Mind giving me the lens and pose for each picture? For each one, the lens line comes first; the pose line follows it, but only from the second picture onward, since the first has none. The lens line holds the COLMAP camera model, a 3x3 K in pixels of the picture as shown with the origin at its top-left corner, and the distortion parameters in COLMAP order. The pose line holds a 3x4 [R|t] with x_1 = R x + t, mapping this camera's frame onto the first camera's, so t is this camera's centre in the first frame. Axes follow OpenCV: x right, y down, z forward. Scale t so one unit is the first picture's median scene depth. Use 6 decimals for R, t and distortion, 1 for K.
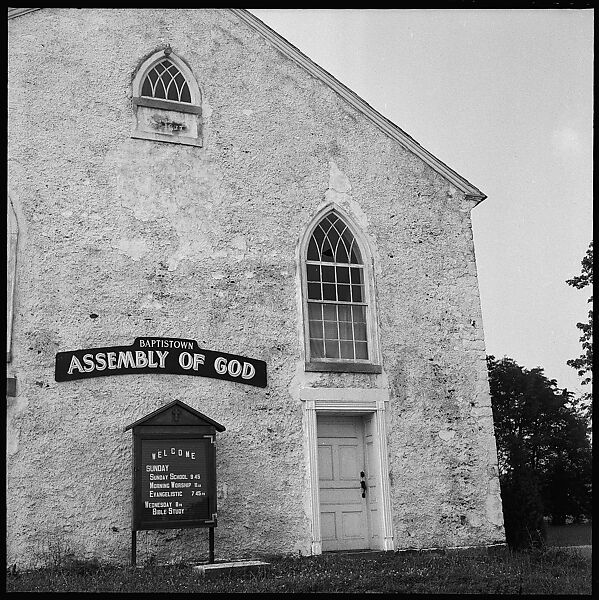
lens RADIAL K [[780.0, 0, 303.3], [0, 780.0, 302.2], [0, 0, 1]] dist [0.015864, -0.071671]
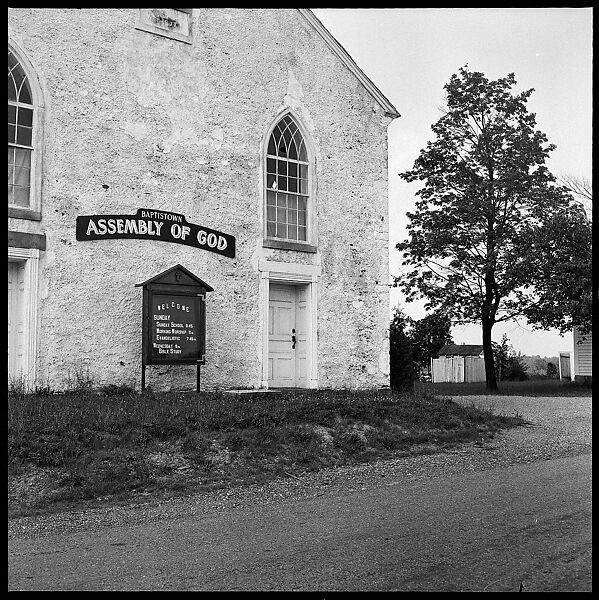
lens RADIAL K [[777.2, 0, 298.7], [0, 777.2, 299.4], [0, 0, 1]] dist [0.014878, -0.083615]
pose [[0.958456, 0.068393, 0.276919, -0.284149], [-0.116719, 0.979868, 0.161974, -0.037261], [-0.260266, -0.187567, 0.947143, -0.201250]]
